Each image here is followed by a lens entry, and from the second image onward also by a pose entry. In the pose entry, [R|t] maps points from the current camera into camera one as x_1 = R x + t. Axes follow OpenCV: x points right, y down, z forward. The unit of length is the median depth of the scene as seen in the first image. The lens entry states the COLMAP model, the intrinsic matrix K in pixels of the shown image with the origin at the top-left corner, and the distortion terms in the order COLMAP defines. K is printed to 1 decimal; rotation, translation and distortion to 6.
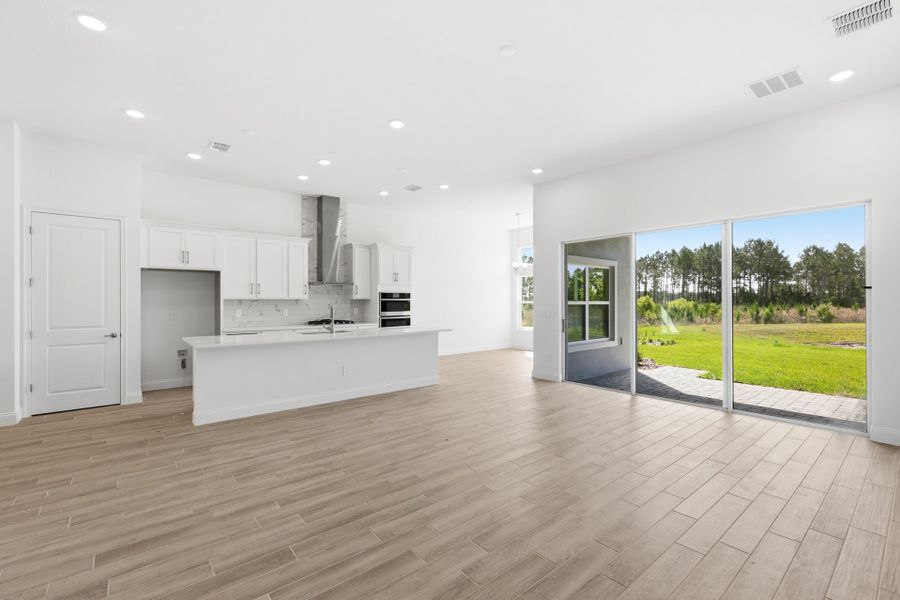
lens RADIAL K [[393.9, 0, 450.1], [0, 393.9, 298.3], [0, 0, 1]] dist [0.013705, 0.000720]
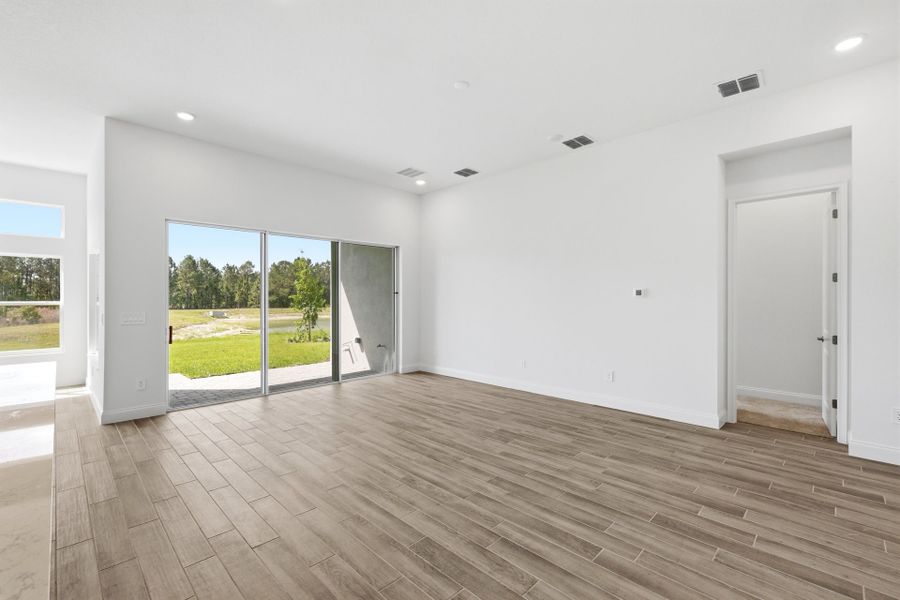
lens RADIAL K [[393.9, 0, 449.4], [0, 393.9, 296.6], [0, 0, 1]] dist [0.013705, 0.000720]
pose [[-0.092594, 0.004820, 0.995692, -1.184207], [-0.001171, 0.999987, -0.004950, 0.002106], [-0.995703, -0.001624, -0.092587, 1.345117]]
